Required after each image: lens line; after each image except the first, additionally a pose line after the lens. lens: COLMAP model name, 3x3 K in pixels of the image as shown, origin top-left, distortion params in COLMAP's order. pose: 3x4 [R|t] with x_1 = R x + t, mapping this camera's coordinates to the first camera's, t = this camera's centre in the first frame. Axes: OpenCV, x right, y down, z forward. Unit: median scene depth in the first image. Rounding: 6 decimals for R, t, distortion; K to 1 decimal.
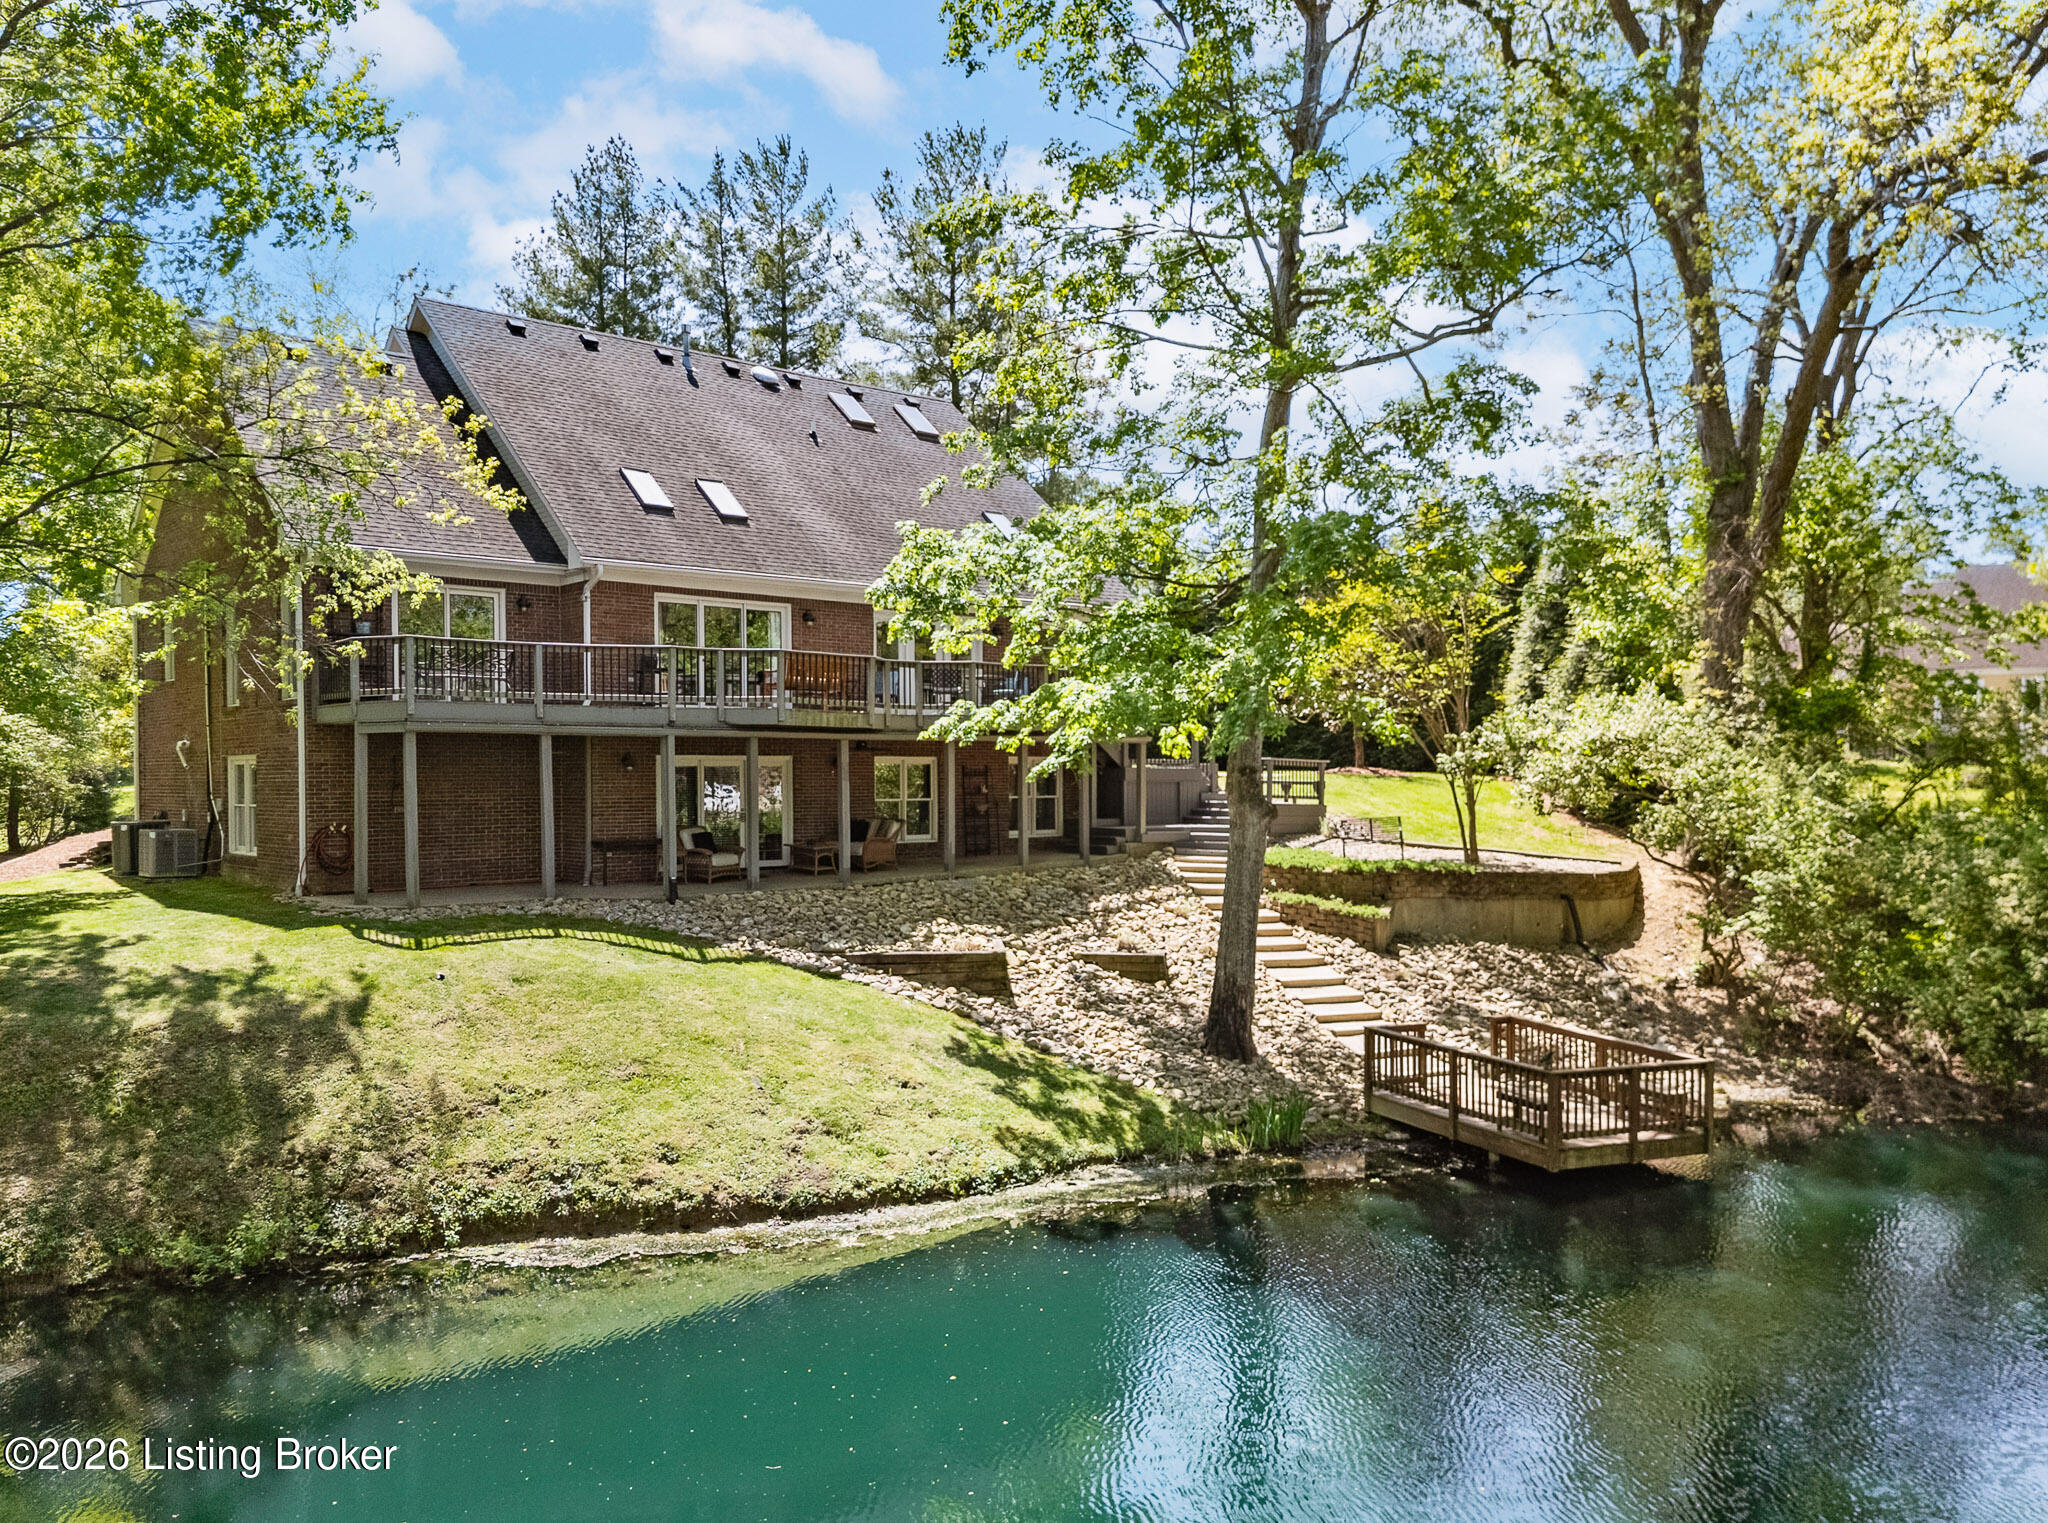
lens RADIAL K [[1439.6, 0, 1024.0], [0, 1439.6, 761.5], [0, 0, 1]] dist [0.058184, 0.000109]
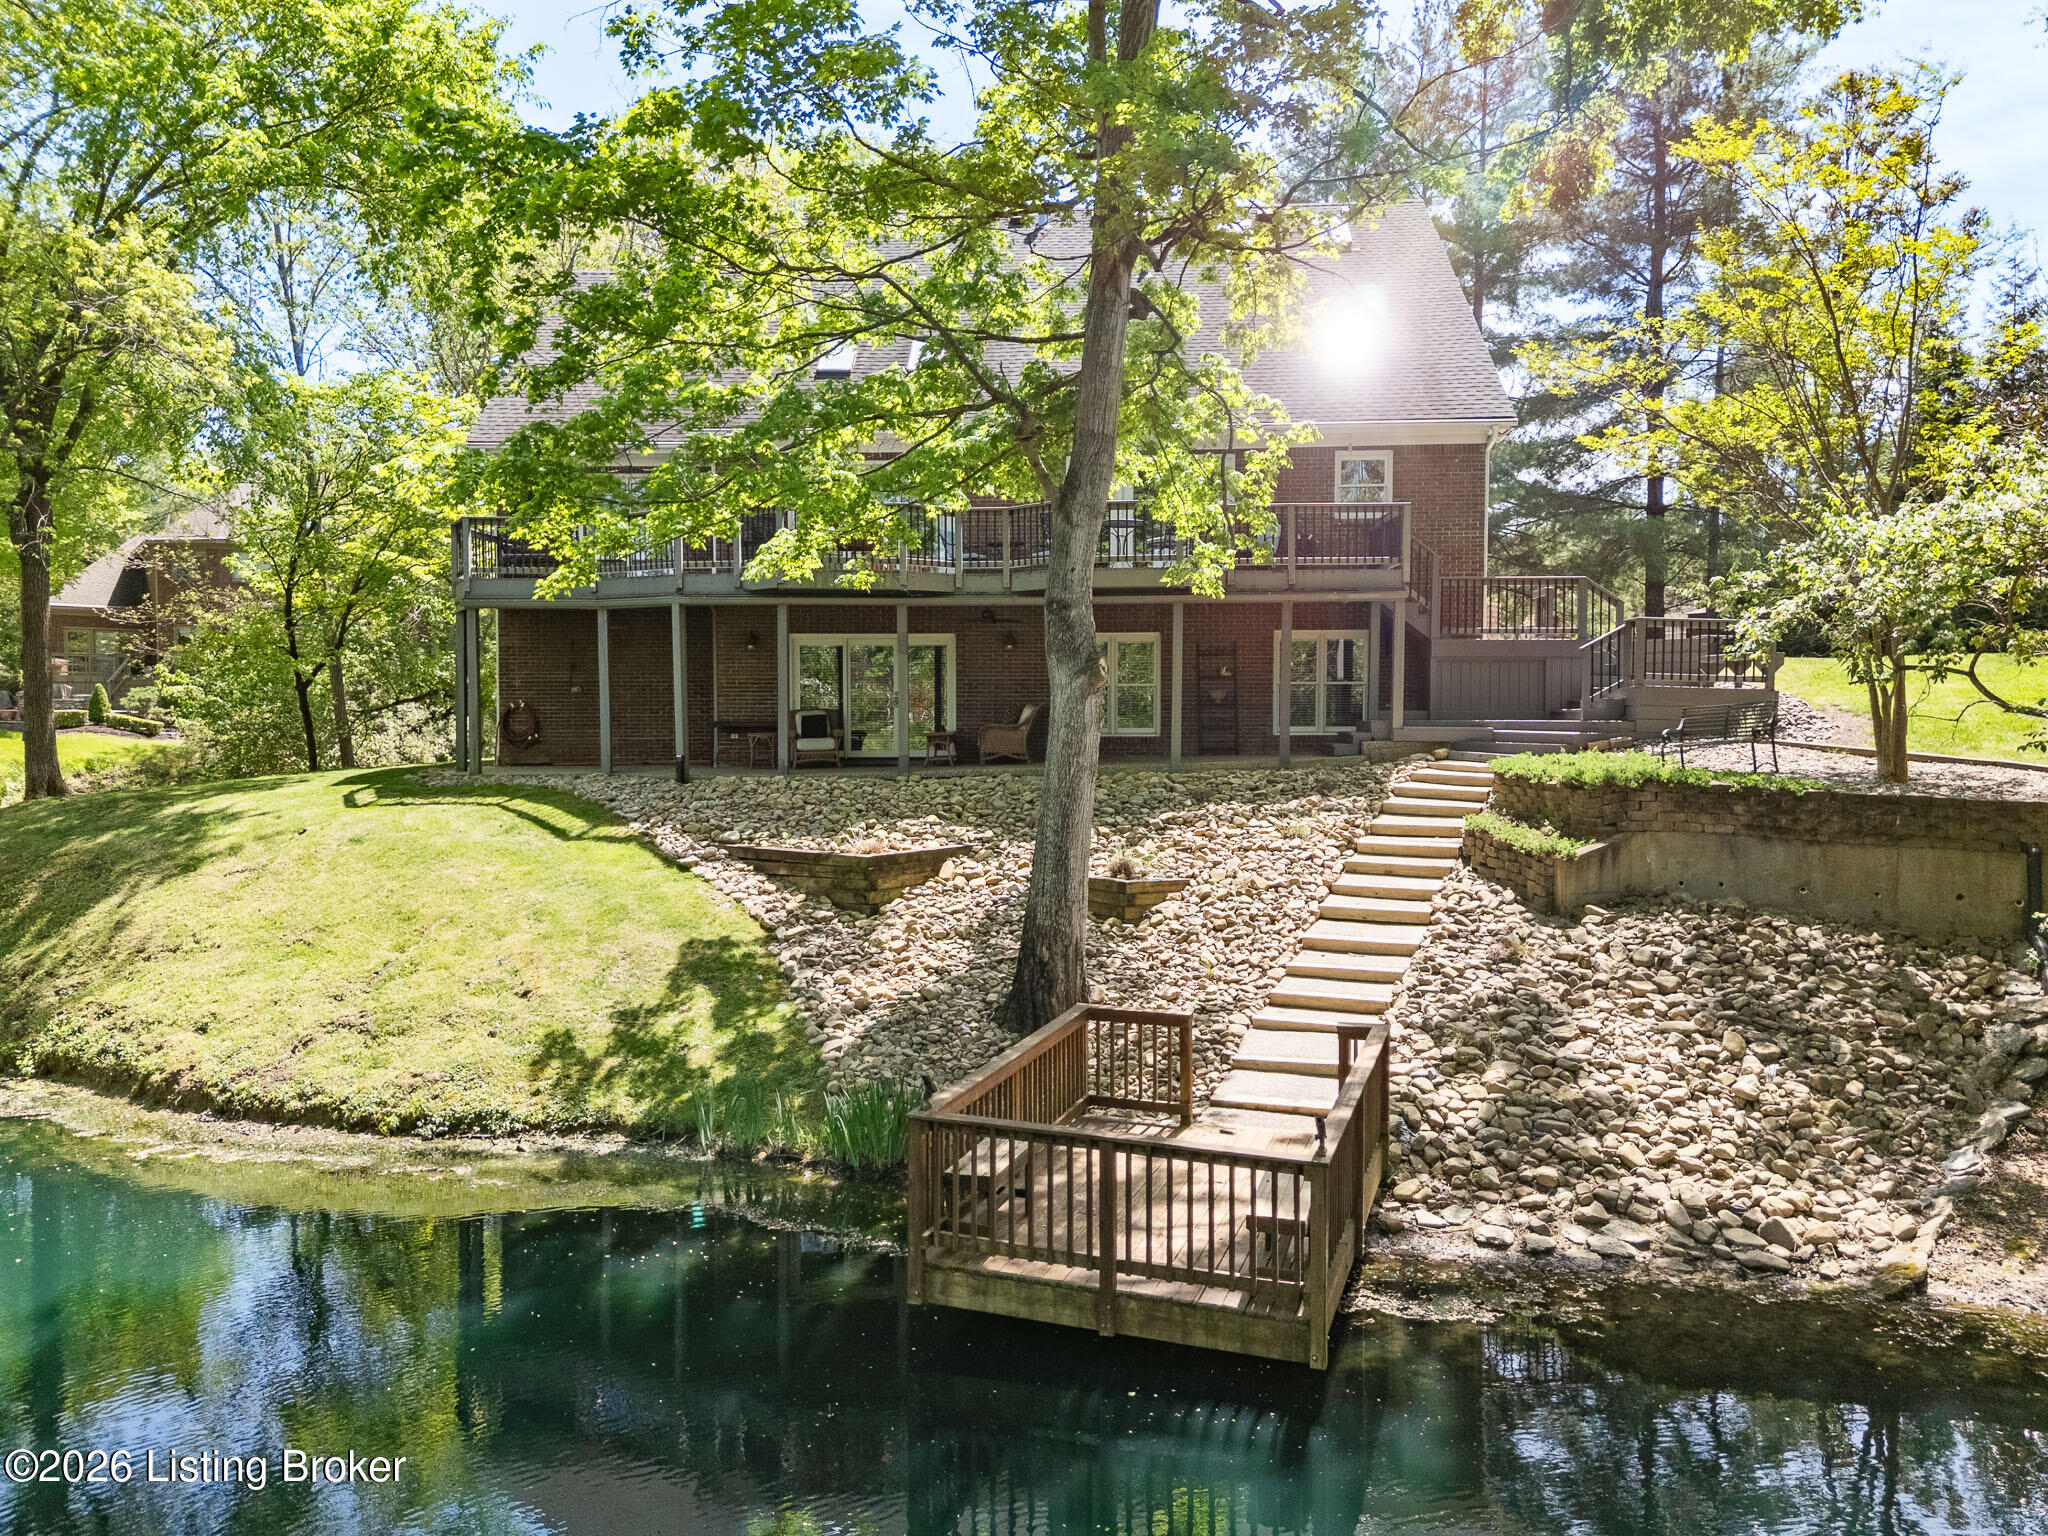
lens RADIAL K [[1483.0, 0, 1024.0], [0, 1483.0, 768.0], [0, 0, 1]] dist [0.059062, -0.000045]
pose [[0.760188, 0.024556, -0.649239, 0.468827], [-0.003473, 0.999425, 0.033734, 0.052534], [0.649694, -0.023390, 0.759836, 0.403970]]
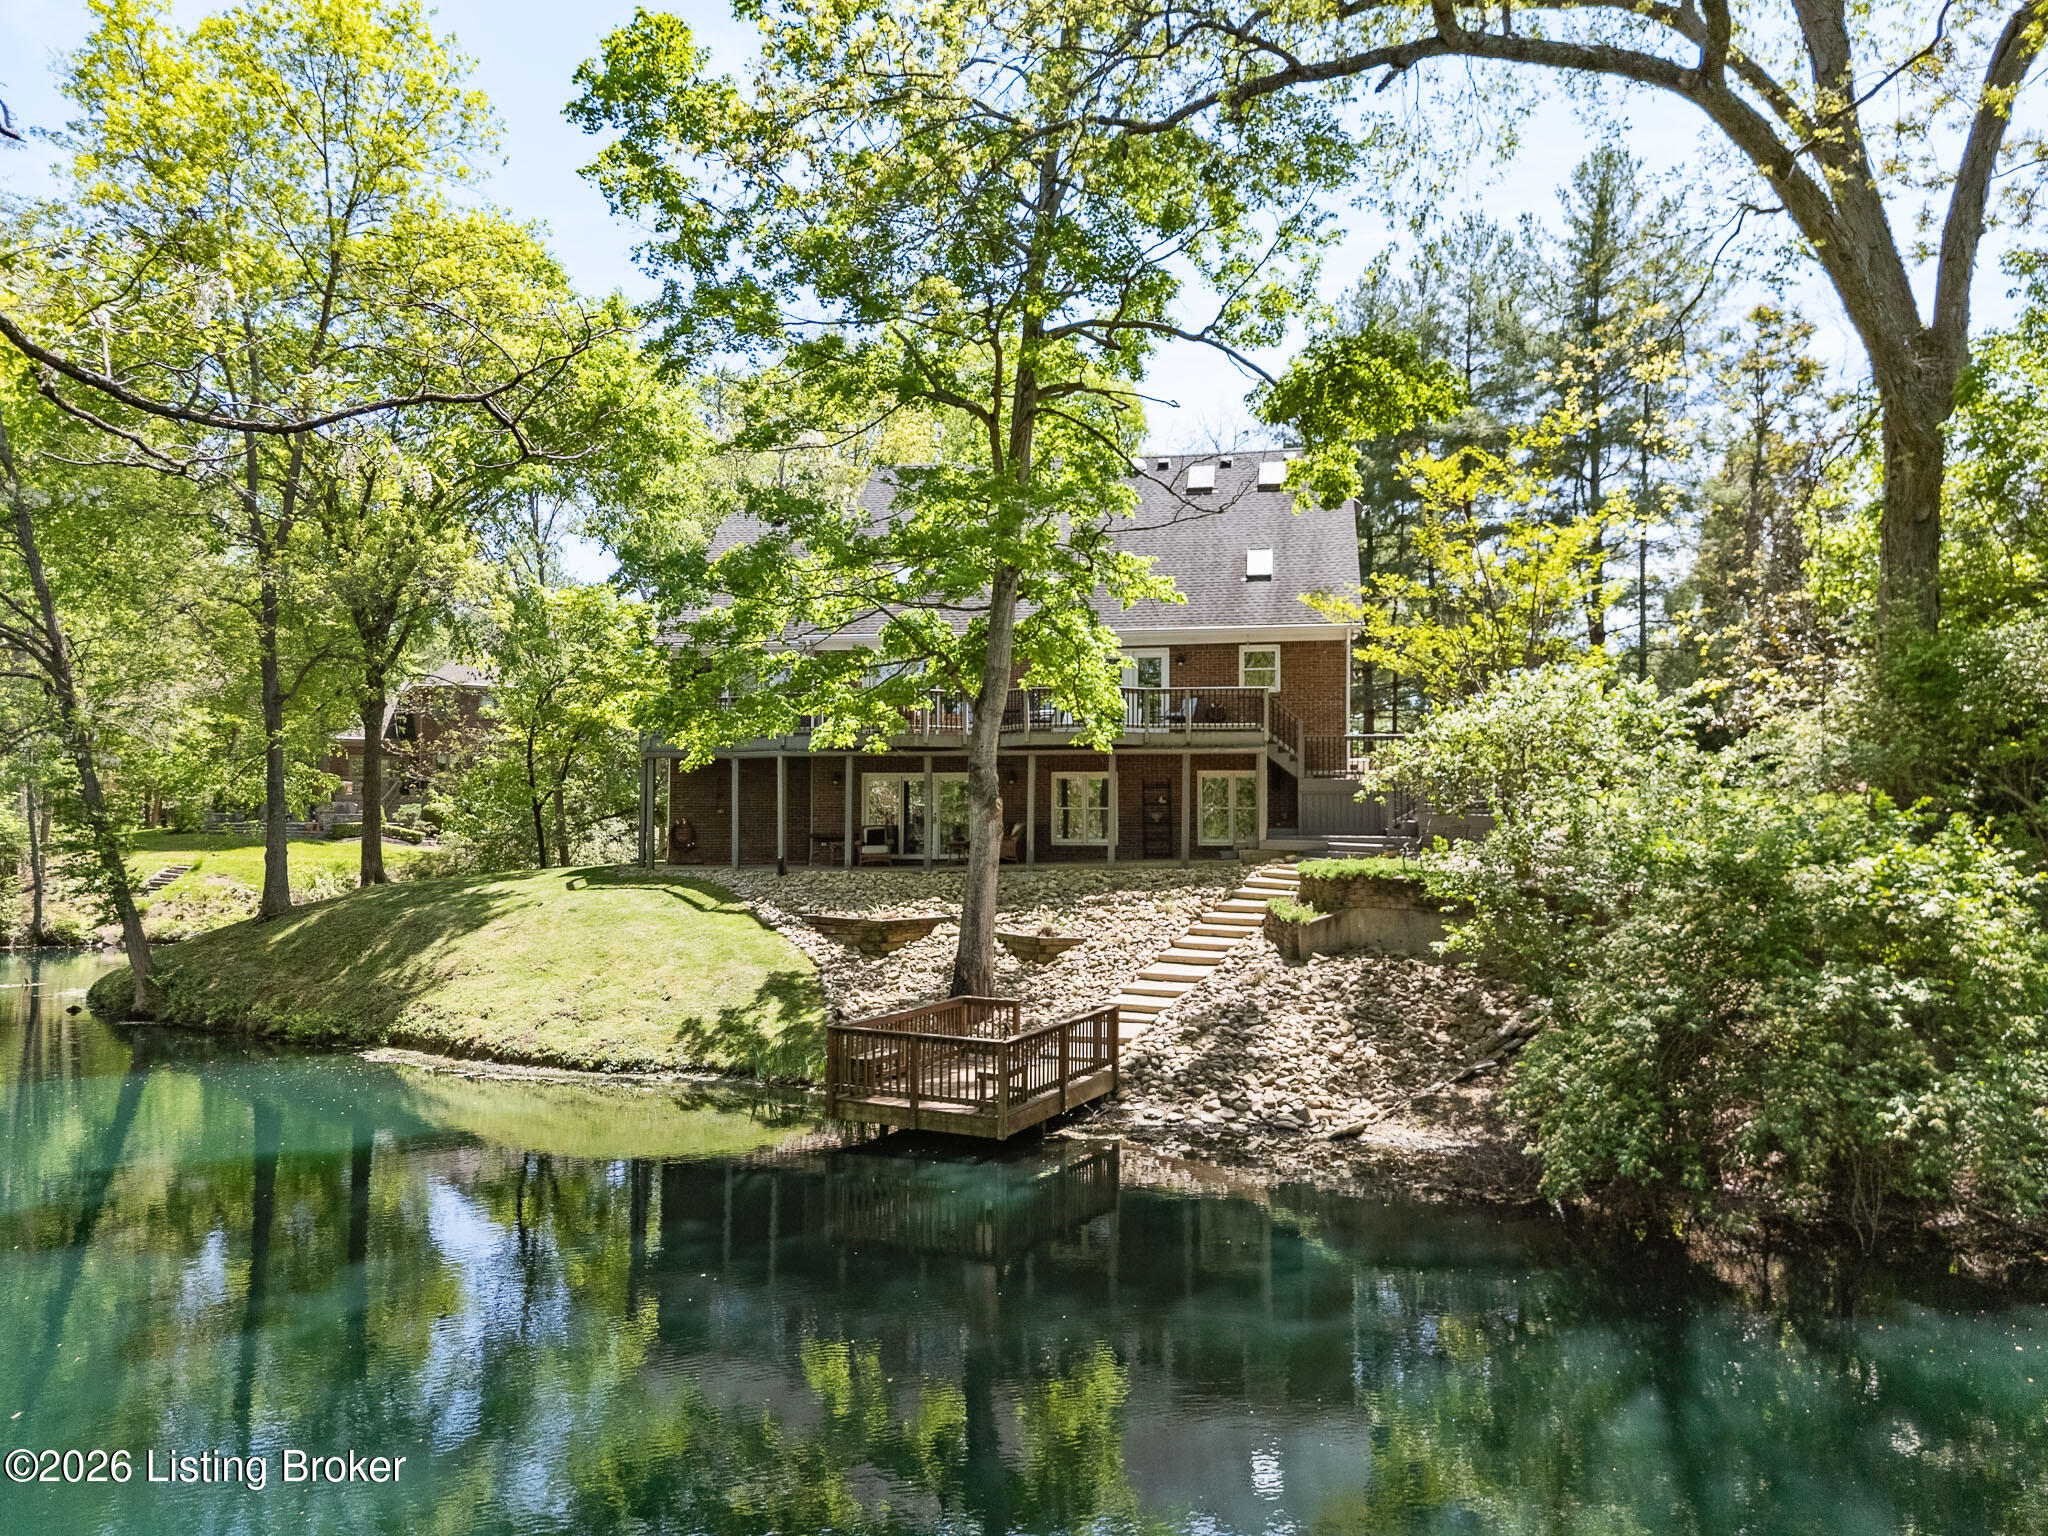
lens RADIAL K [[1425.7, 0, 1024.0], [0, 1425.7, 768.0], [0, 0, 1]] dist [0.092835, 0.000107]
pose [[0.682665, -0.025187, -0.730297, 0.796352], [-0.006448, 0.999159, -0.040487, 0.046898], [0.730703, 0.032348, 0.681929, 0.241638]]
